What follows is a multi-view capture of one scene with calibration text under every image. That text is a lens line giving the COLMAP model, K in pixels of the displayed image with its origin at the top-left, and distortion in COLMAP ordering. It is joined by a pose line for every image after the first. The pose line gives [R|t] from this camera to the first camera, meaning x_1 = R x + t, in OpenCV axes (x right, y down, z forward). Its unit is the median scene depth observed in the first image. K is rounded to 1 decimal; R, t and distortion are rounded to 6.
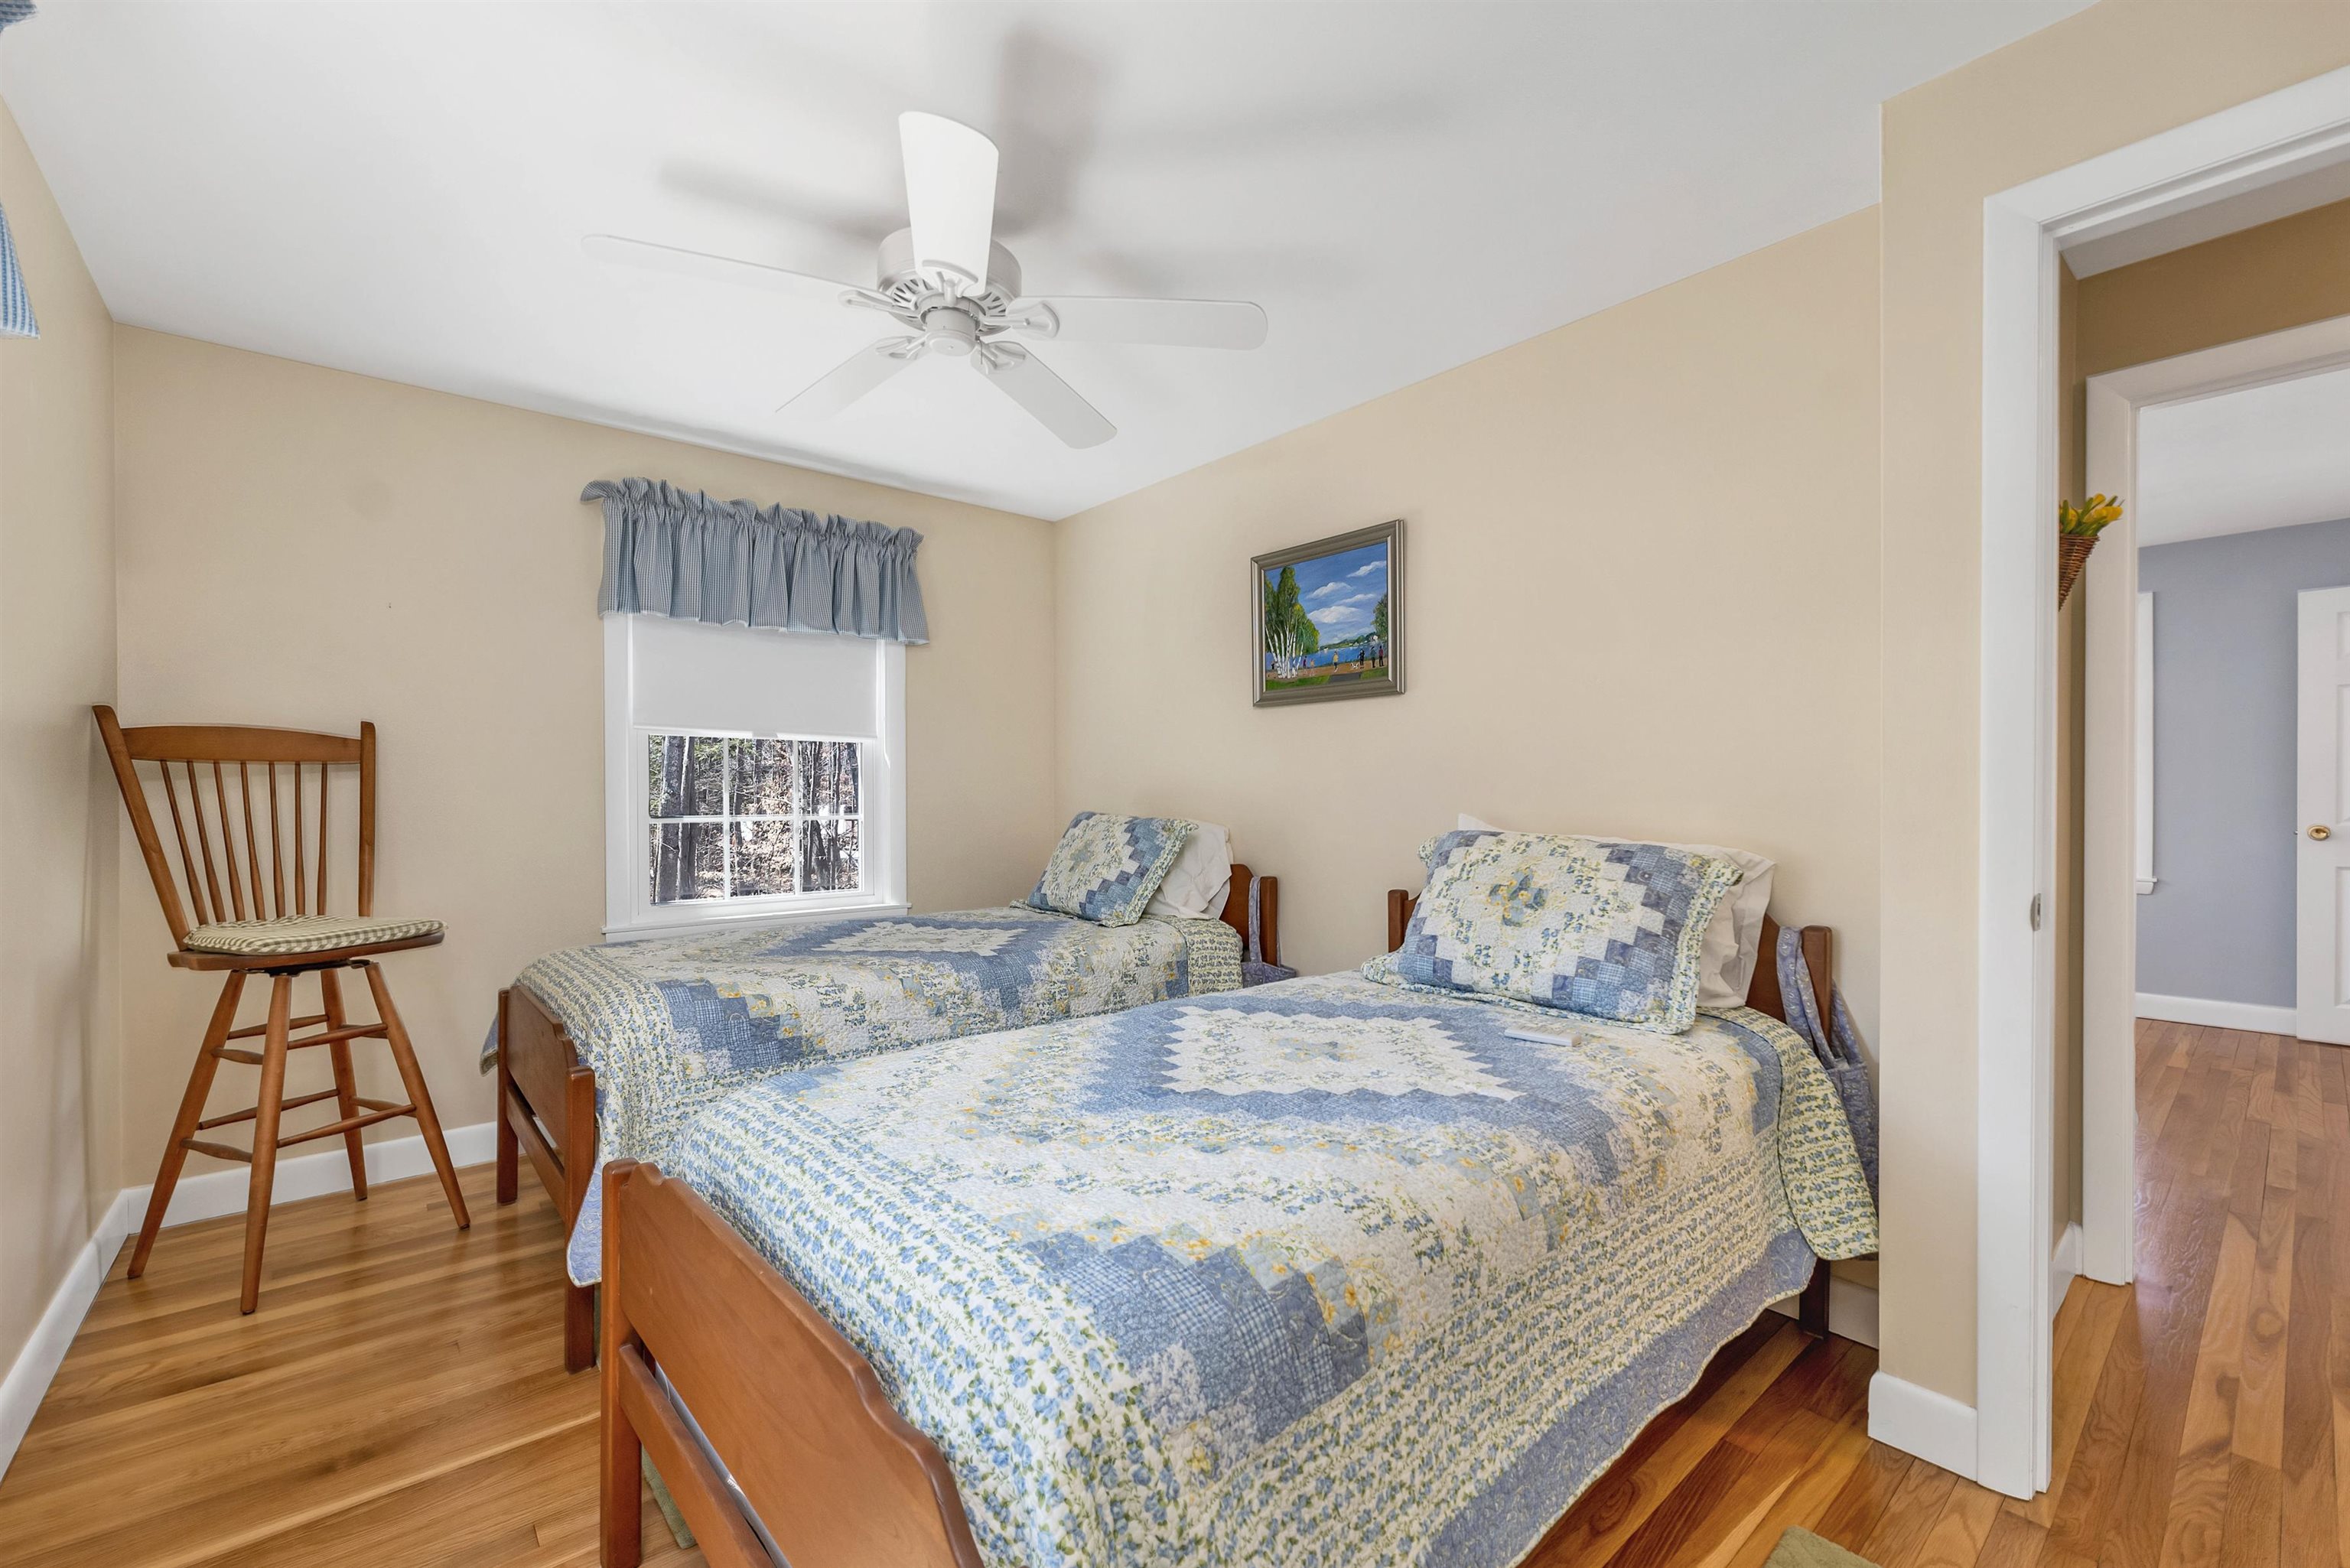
lens RADIAL K [[980.4, 0, 1181.1], [0, 980.4, 798.1], [0, 0, 1]] dist [-0.002036, -0.000630]
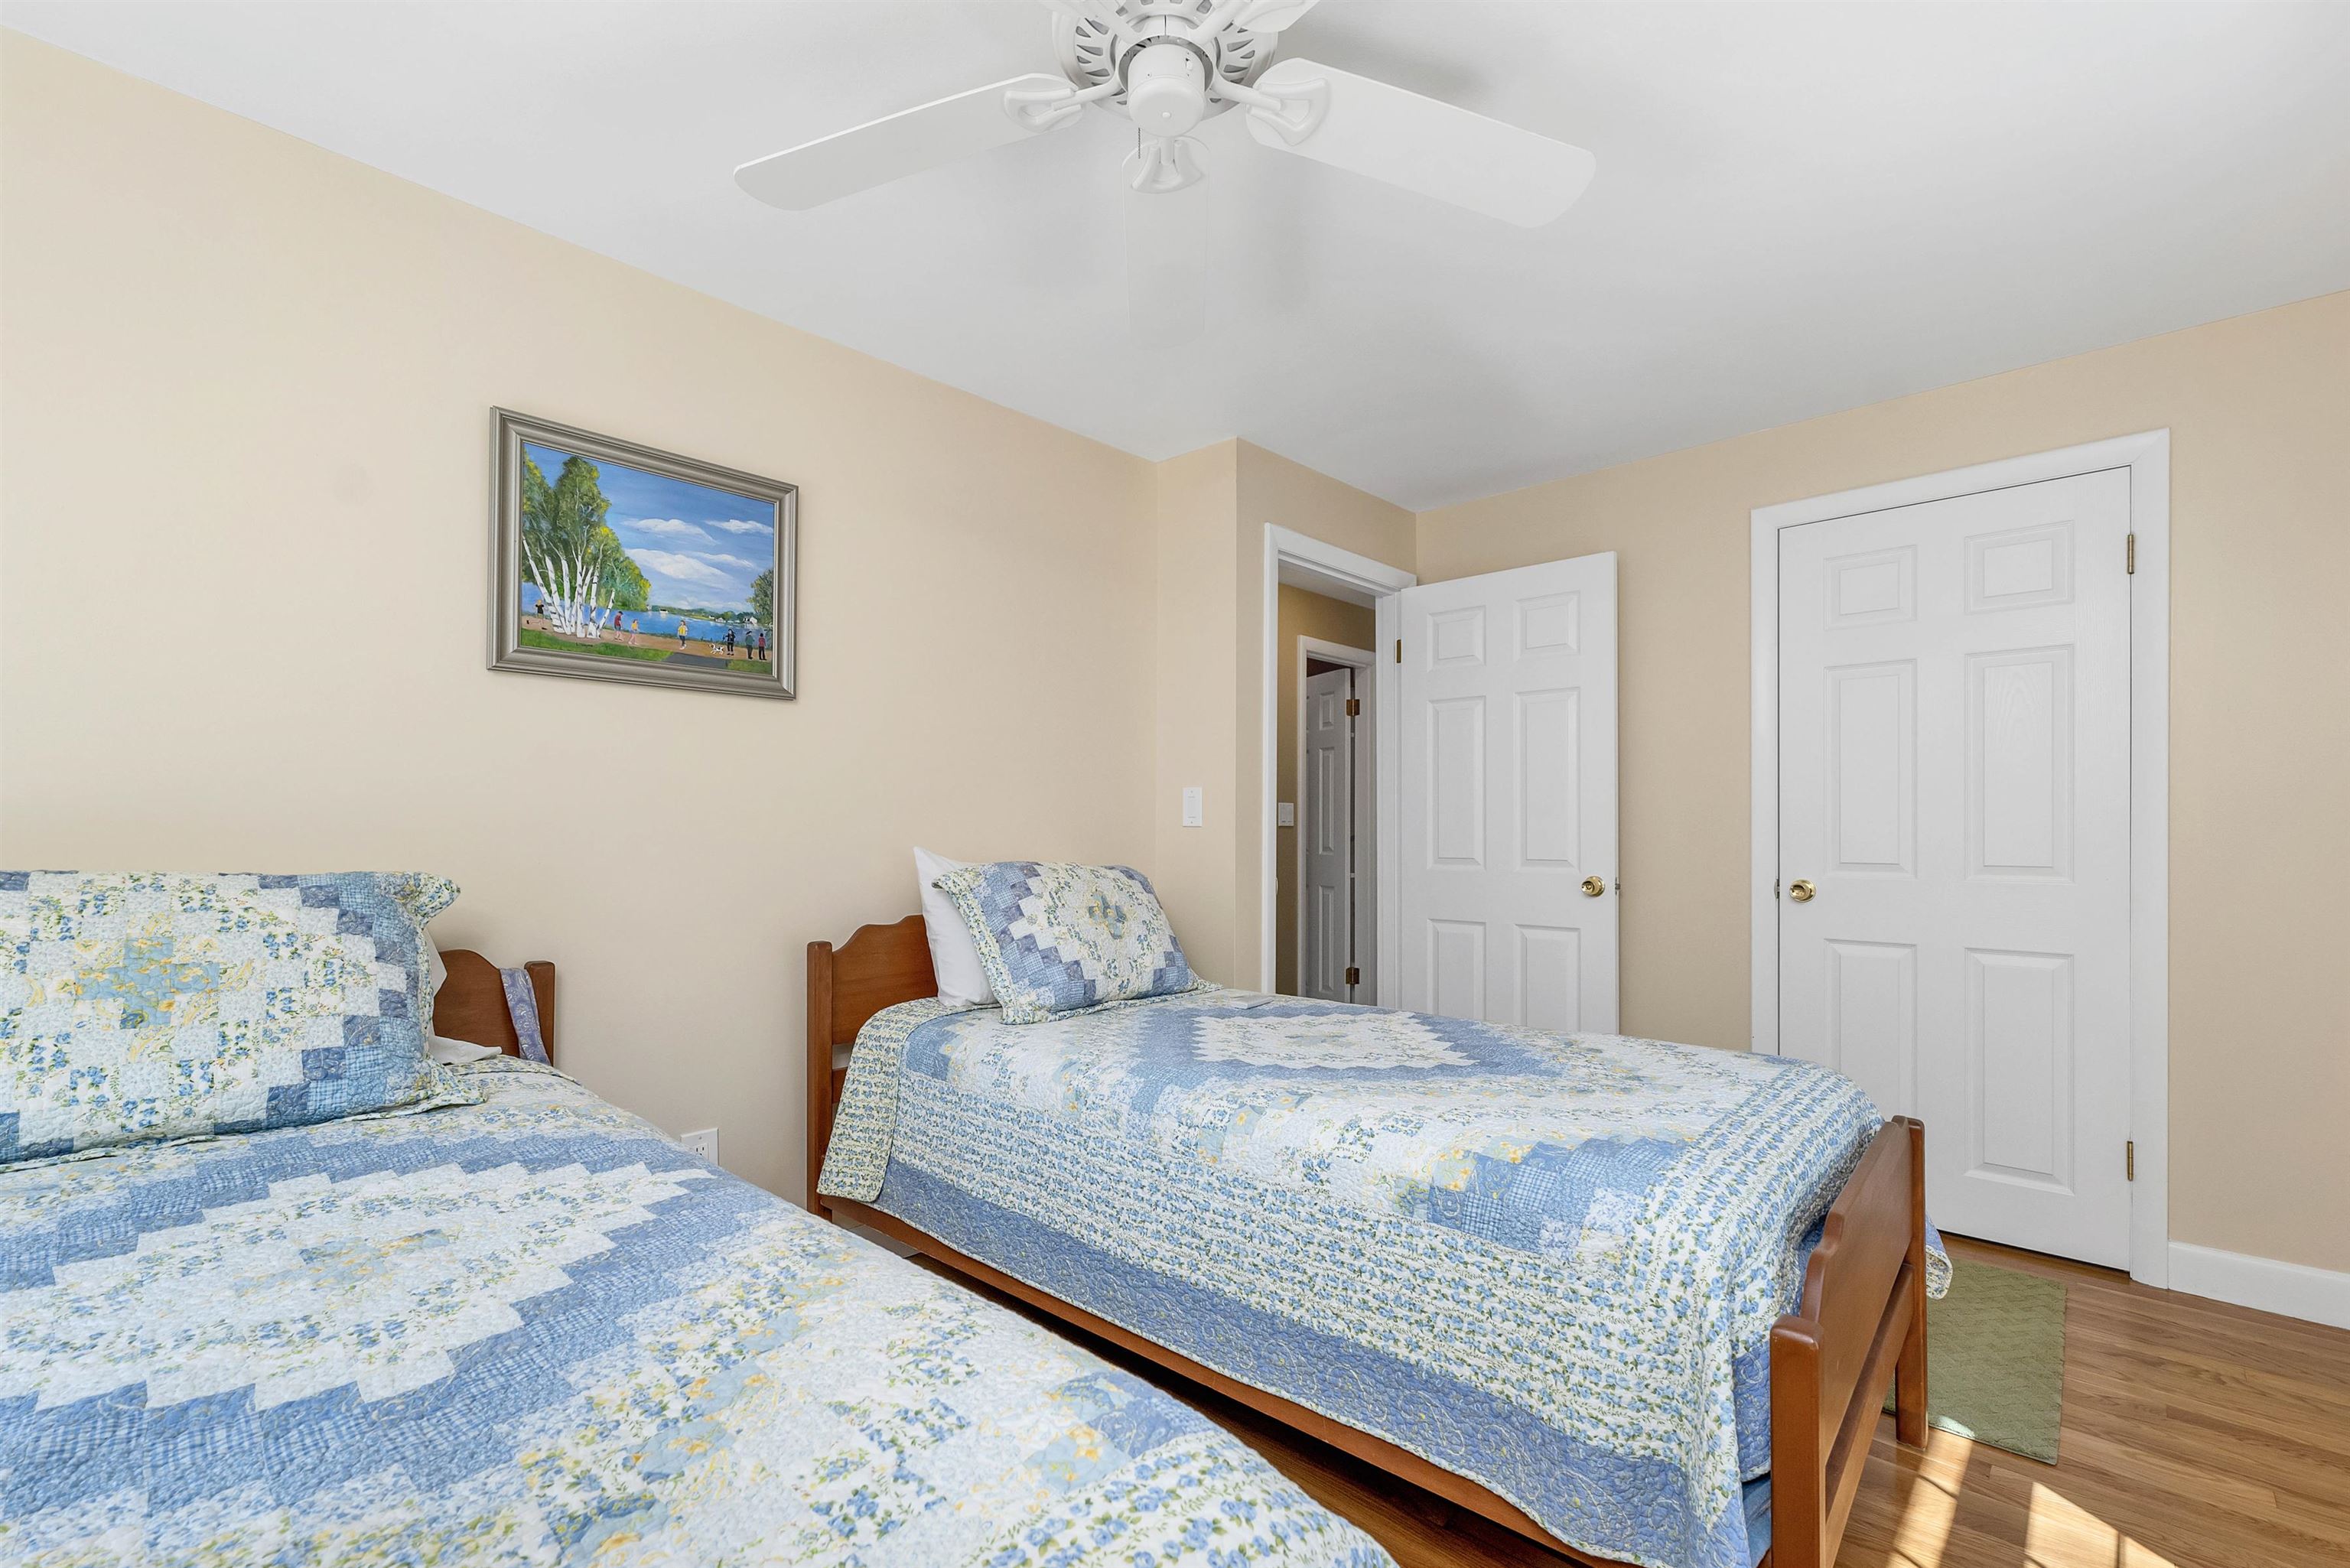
lens RADIAL K [[980.4, 0, 1210.0], [0, 980.4, 829.5], [0, 0, 1]] dist [-0.002036, -0.000630]
pose [[-0.109292, -0.002259, 0.994007, -0.598268], [-0.004333, 0.999989, 0.001797, -0.002745], [-0.994000, -0.004110, -0.109300, 0.720647]]
